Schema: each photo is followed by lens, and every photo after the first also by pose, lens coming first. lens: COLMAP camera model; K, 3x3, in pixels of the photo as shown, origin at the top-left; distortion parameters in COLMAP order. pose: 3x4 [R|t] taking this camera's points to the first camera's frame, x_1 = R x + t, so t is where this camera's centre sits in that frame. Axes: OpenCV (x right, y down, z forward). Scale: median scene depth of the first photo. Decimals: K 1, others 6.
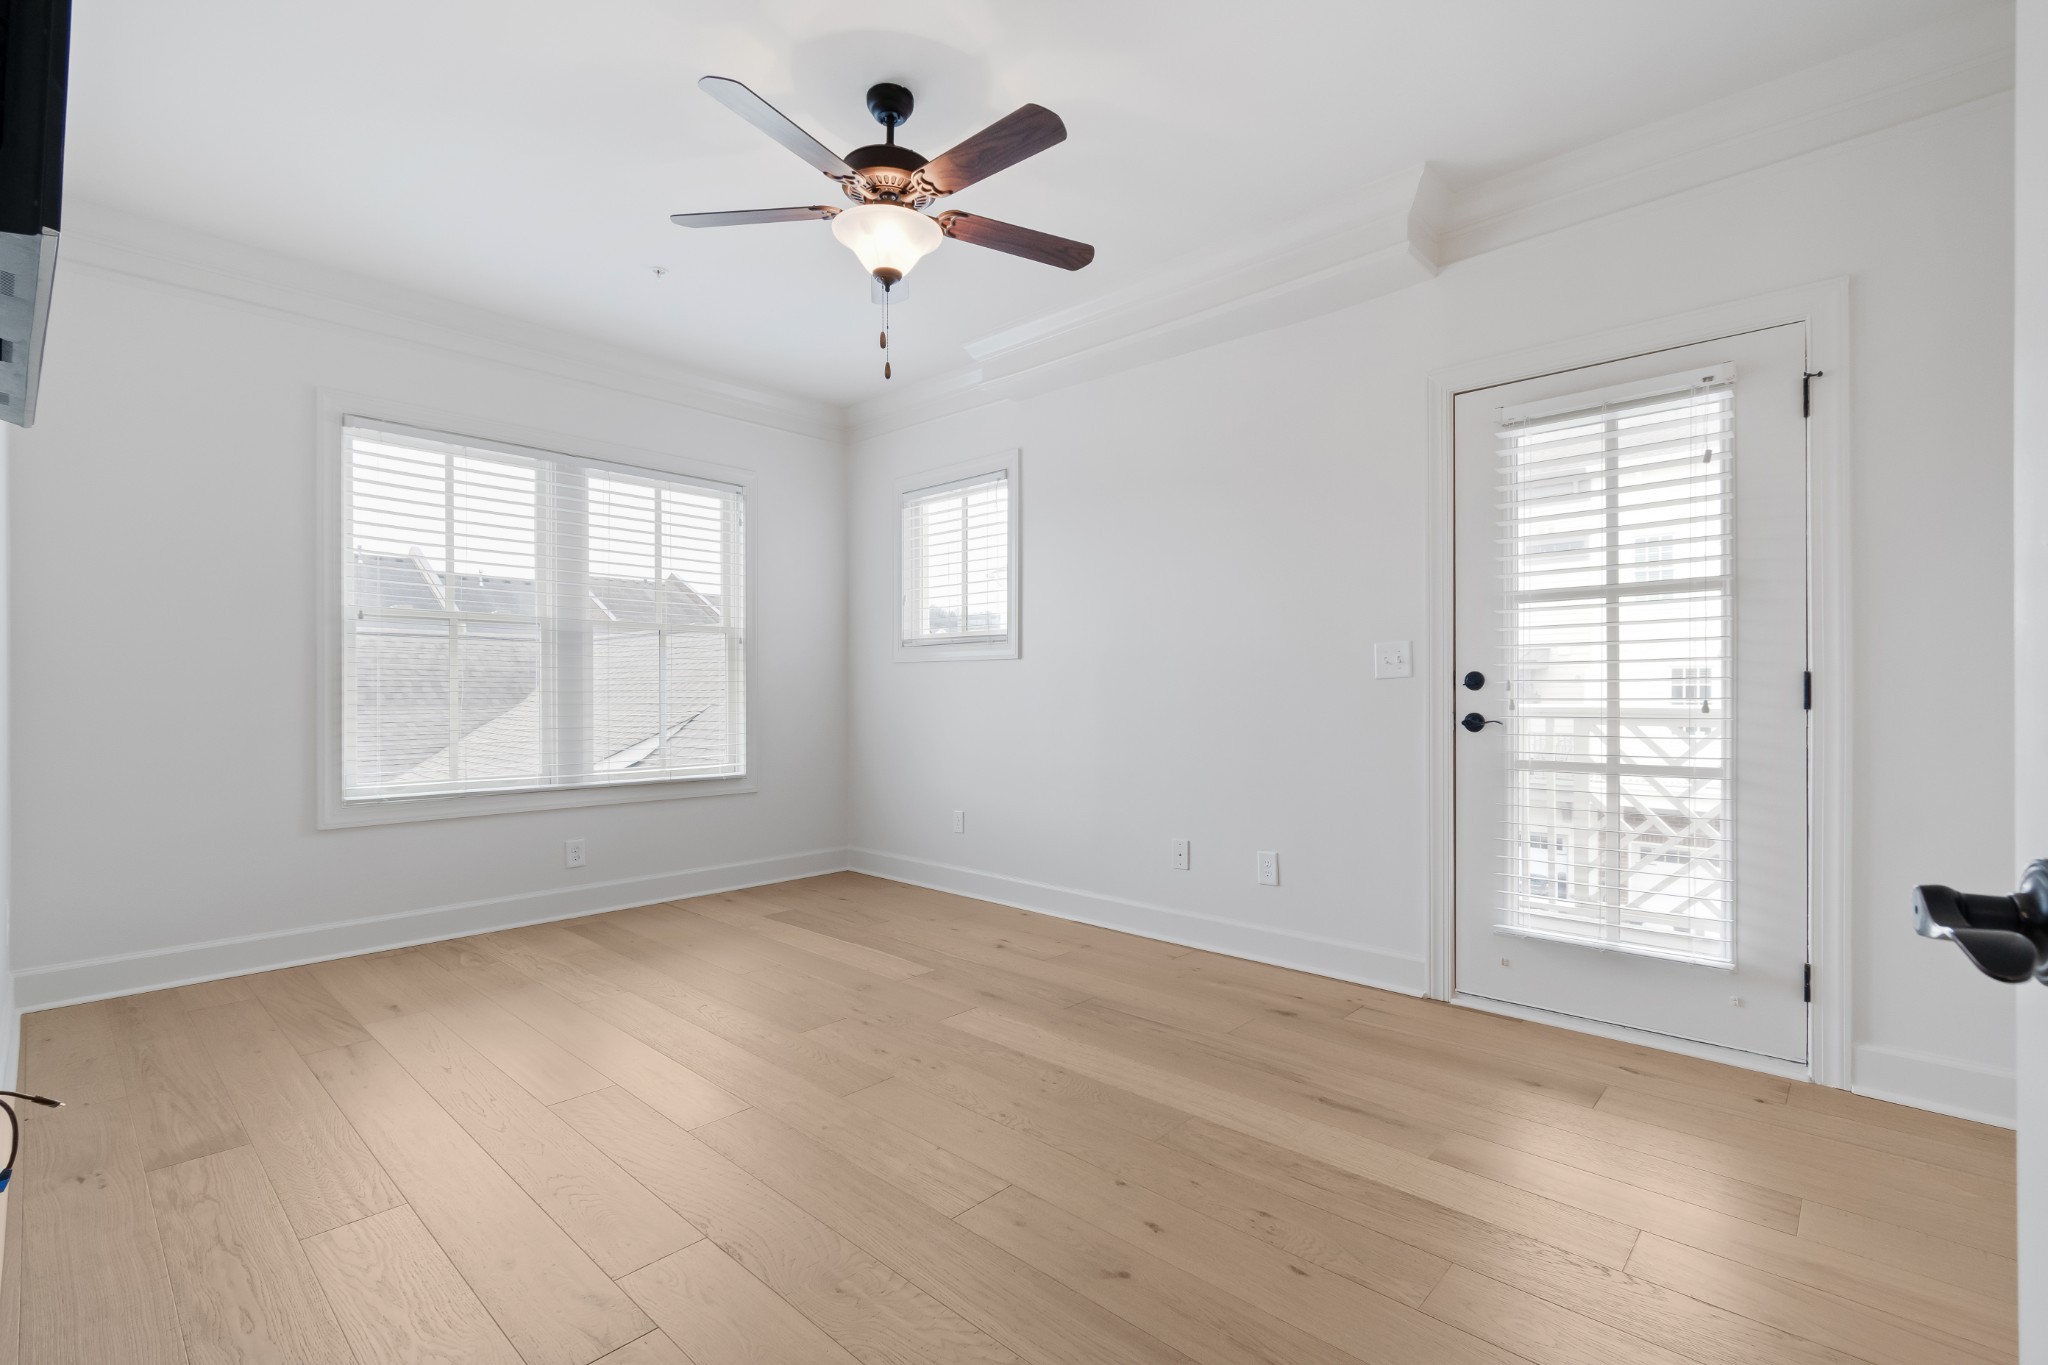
lens RADIAL K [[914.0, 0, 1021.0], [0, 914.0, 688.9], [0, 0, 1]] dist [0.004851, -0.001722]
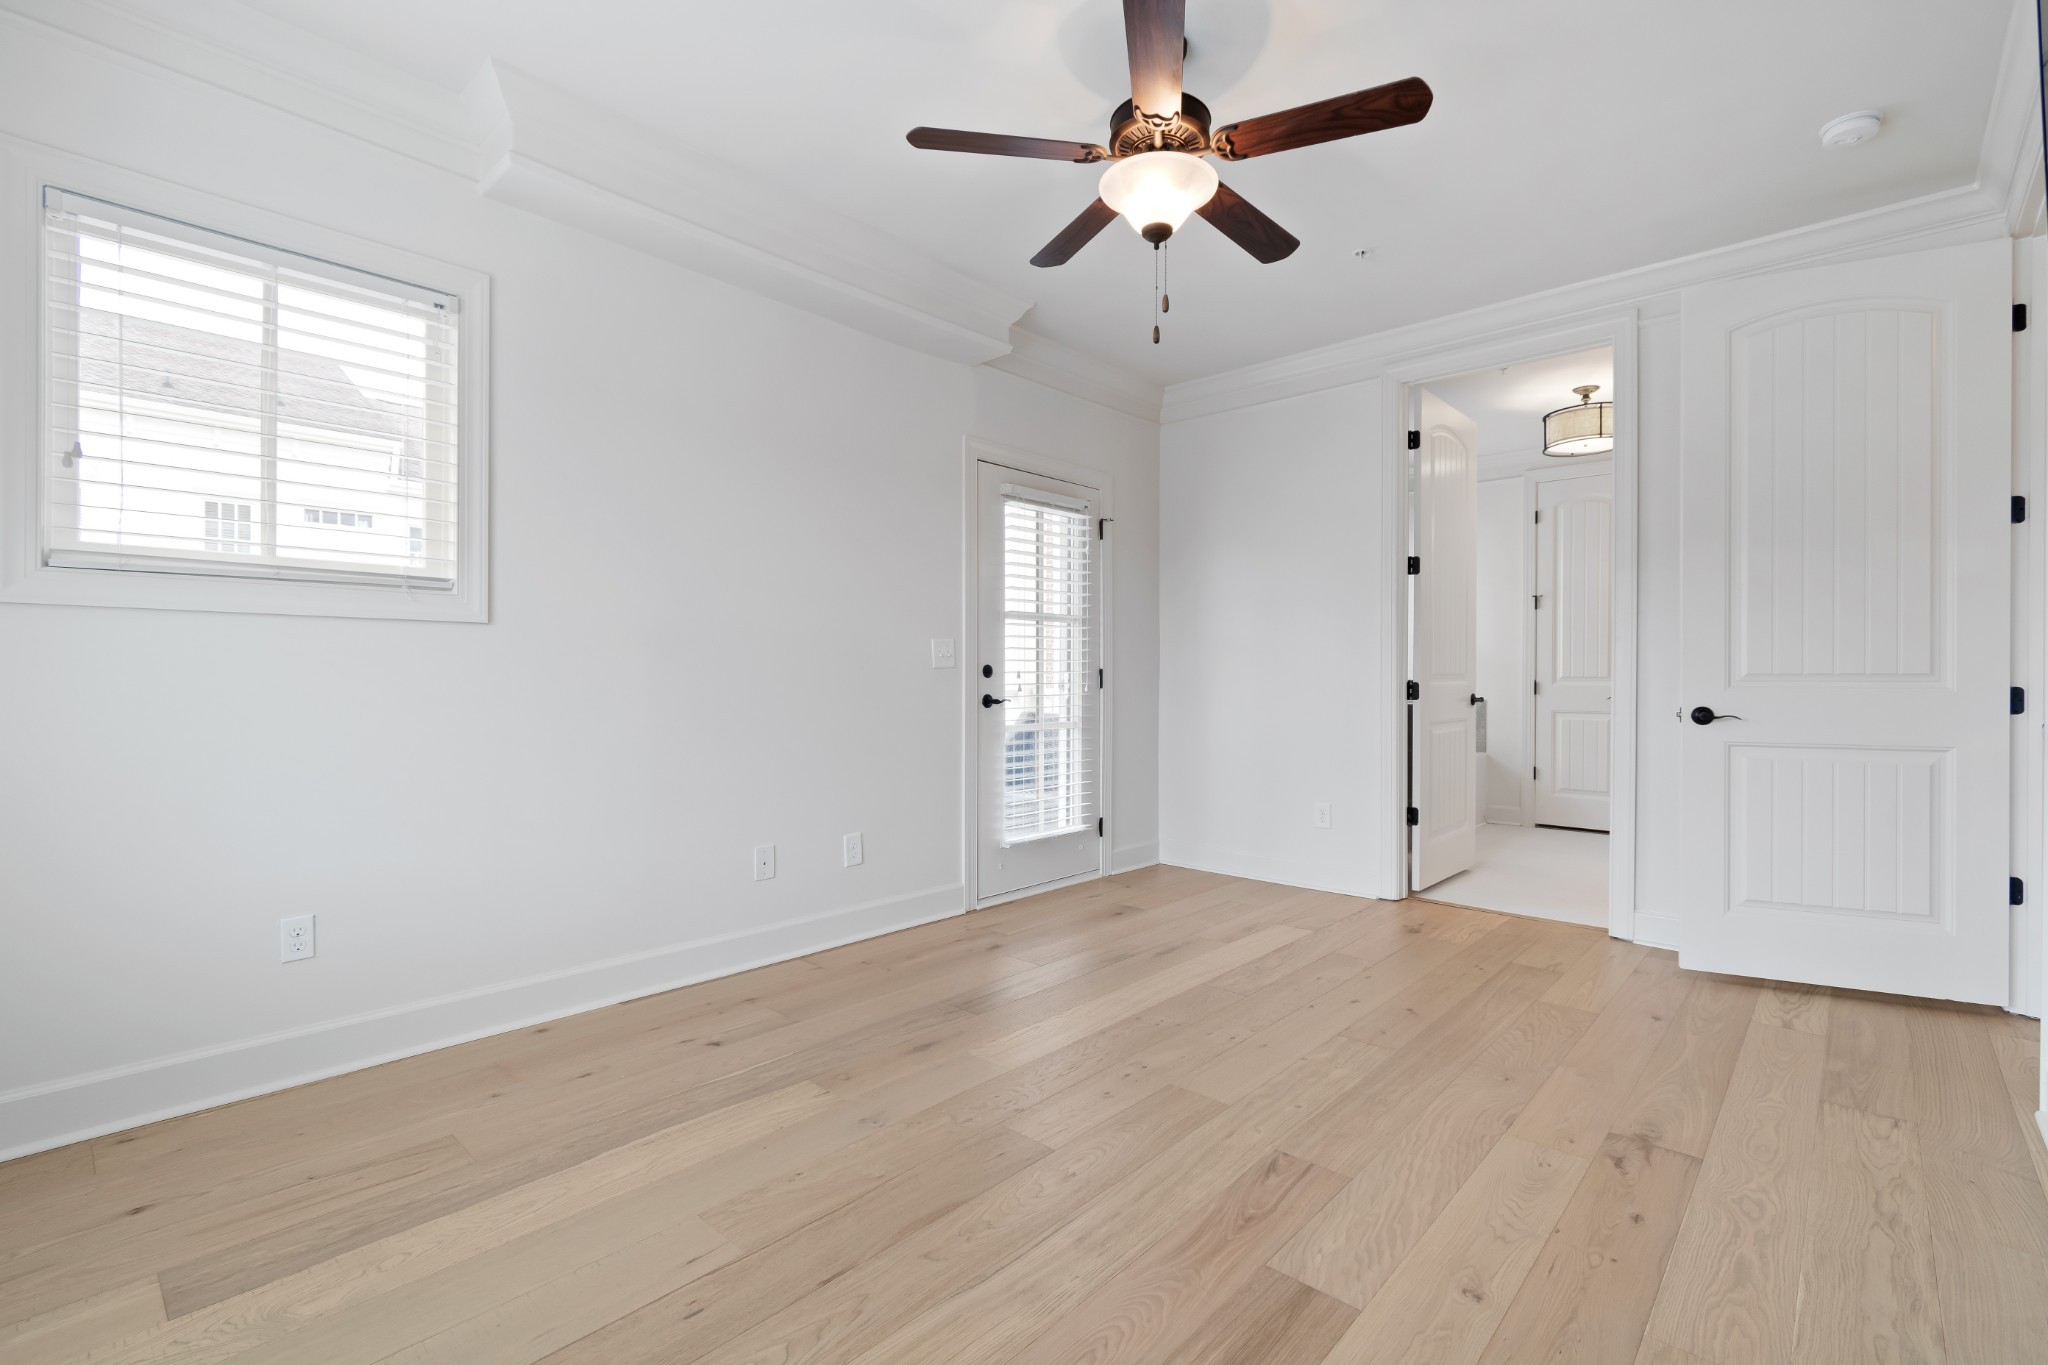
lens RADIAL K [[914.0, 0, 1031.3], [0, 914.0, 673.9], [0, 0, 1]] dist [0.004851, -0.001722]
pose [[-0.010602, 0.005275, 0.999930, -0.686884], [-0.006905, 0.999962, -0.005348, 0.001542], [-0.999920, -0.006961, -0.010565, 0.727672]]
